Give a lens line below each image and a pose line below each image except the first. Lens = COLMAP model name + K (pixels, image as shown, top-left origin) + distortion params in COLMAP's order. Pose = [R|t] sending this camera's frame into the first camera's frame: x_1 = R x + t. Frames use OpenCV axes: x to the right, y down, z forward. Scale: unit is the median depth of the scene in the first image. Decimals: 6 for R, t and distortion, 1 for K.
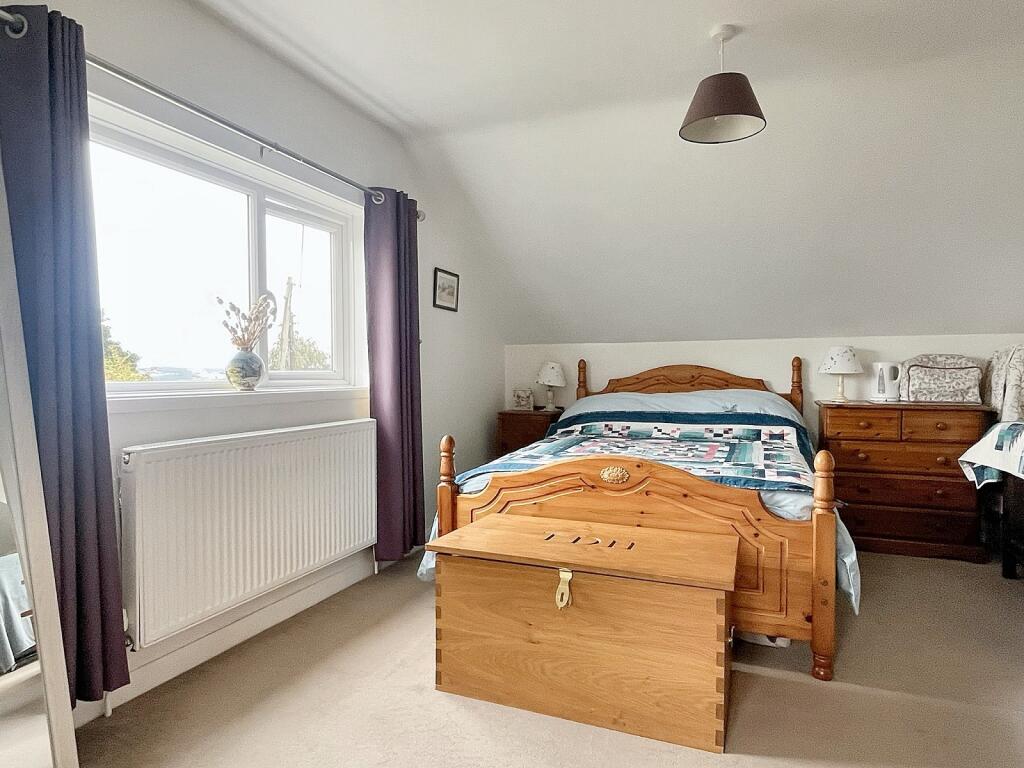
lens RADIAL K [[596.0, 0, 514.0], [0, 596.0, 383.1], [0, 0, 1]] dist [-0.002367, -0.003989]
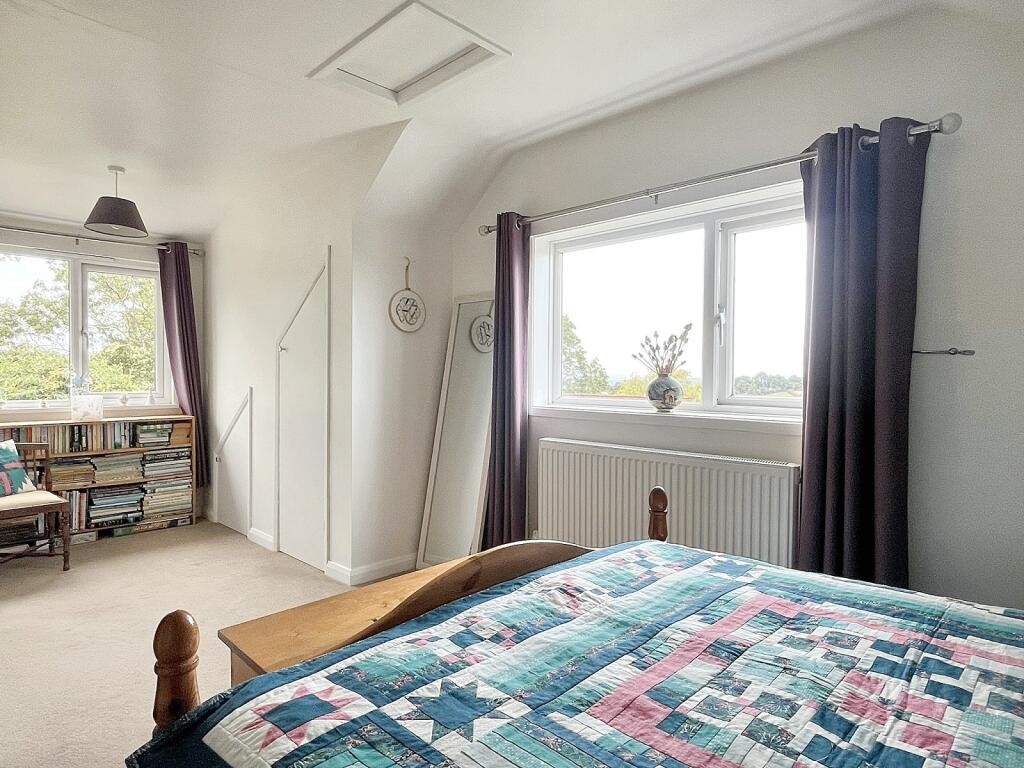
lens RADIAL K [[596.0, 0, 512.7], [0, 596.0, 383.8], [0, 0, 1]] dist [-0.002367, -0.003989]
pose [[-0.373559, 0.017889, -0.927434, 0.462569], [-0.017406, 0.999503, 0.026290, -0.043653], [0.927443, 0.025964, -0.373062, 0.765733]]
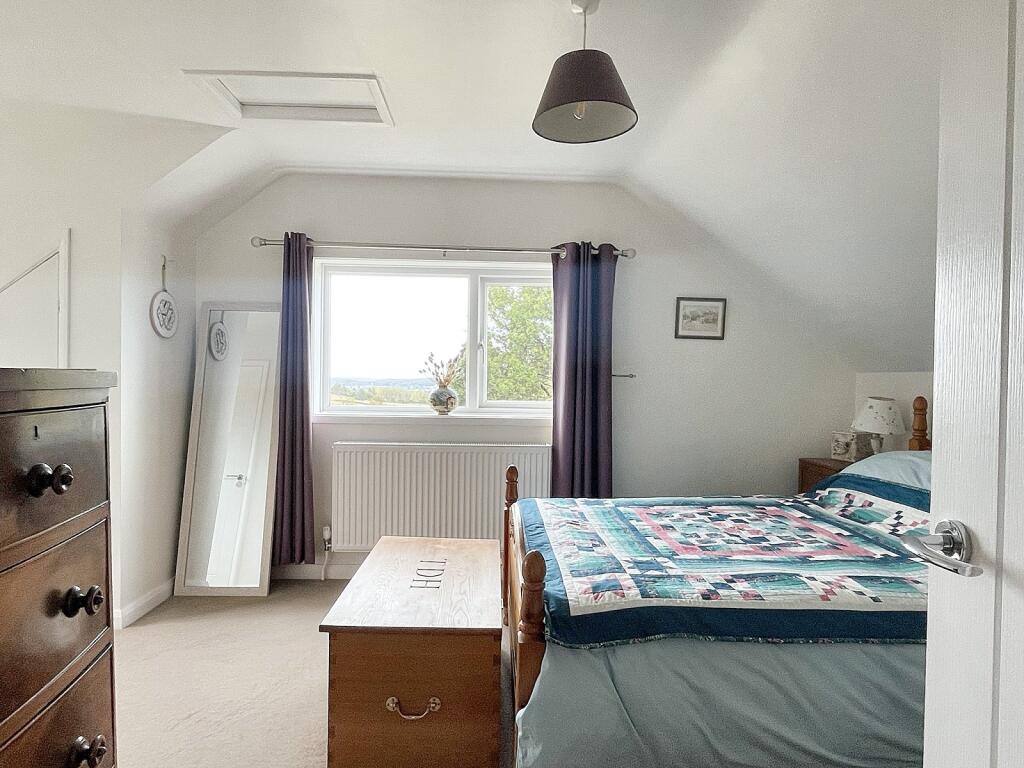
lens RADIAL K [[596.0, 0, 513.9], [0, 596.0, 387.6], [0, 0, 1]] dist [-0.002367, -0.003989]
pose [[0.412487, 0.025079, -0.910618, 0.638751], [-0.030816, 0.999433, 0.013567, -0.053079], [0.910442, 0.022466, 0.413026, 0.364421]]
